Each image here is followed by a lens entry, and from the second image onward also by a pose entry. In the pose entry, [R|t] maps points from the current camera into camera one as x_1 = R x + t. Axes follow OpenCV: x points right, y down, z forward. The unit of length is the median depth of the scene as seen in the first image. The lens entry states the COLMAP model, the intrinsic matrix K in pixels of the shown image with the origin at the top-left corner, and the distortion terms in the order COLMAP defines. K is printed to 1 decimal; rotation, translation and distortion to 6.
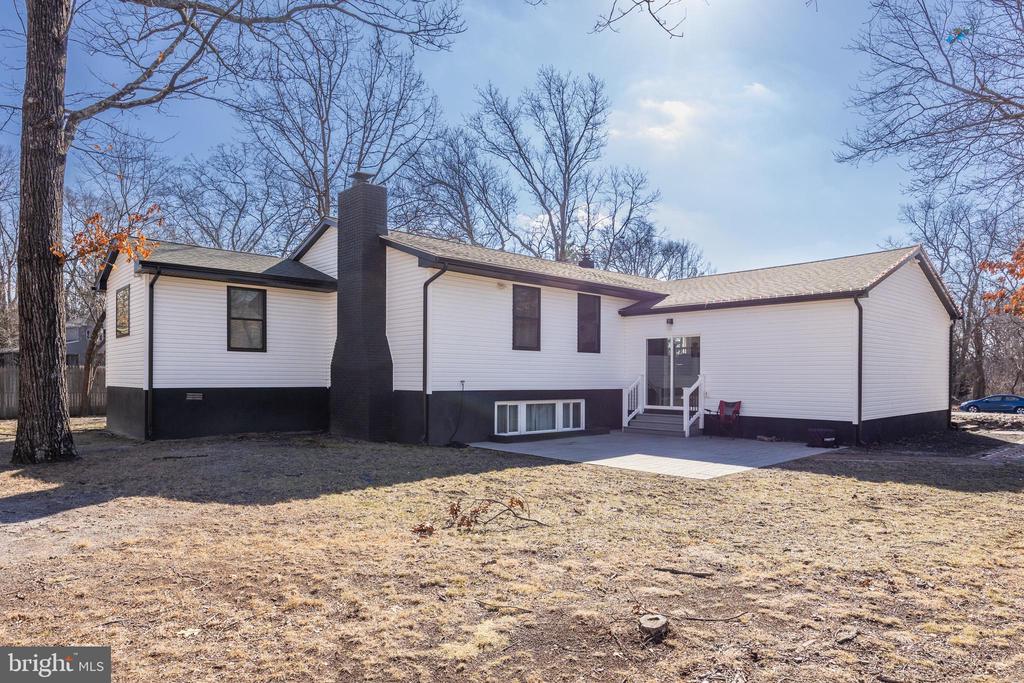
lens RADIAL K [[580.6, 0, 542.1], [0, 580.6, 380.7], [0, 0, 1]] dist [0.005185, 0.000134]
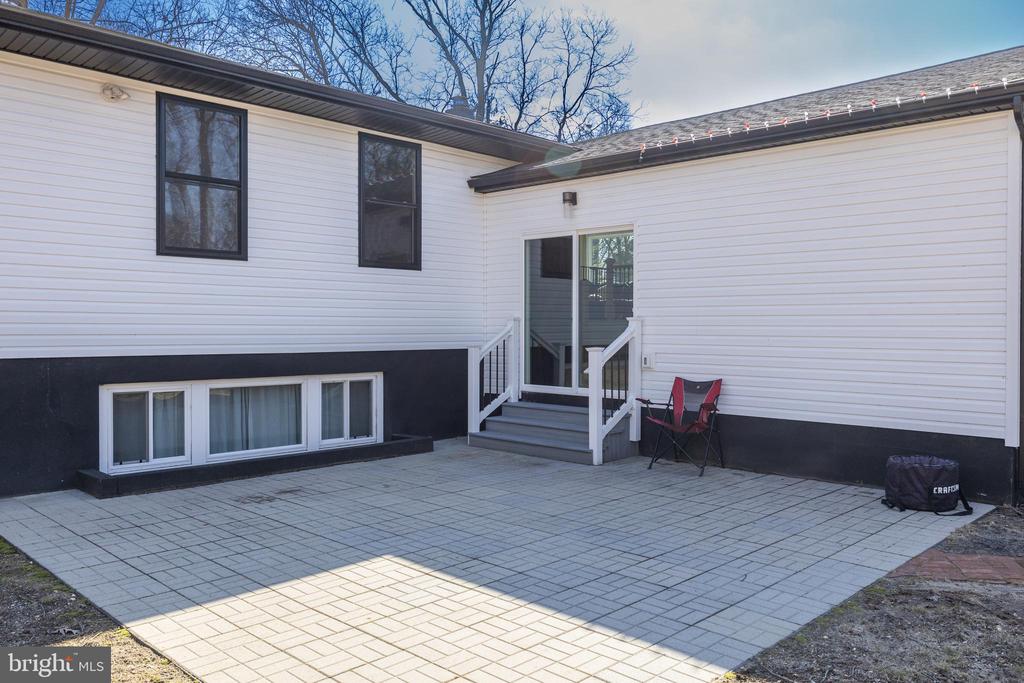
lens RADIAL K [[797.2, 0, 510.6], [0, 797.2, 338.3], [0, 0, 1]] dist [-0.006937, -0.002912]
pose [[0.999571, -0.004340, 0.028964, 0.157824], [0.004024, 0.999932, 0.010984, -0.000811], [-0.029009, -0.010863, 0.999520, 0.391464]]
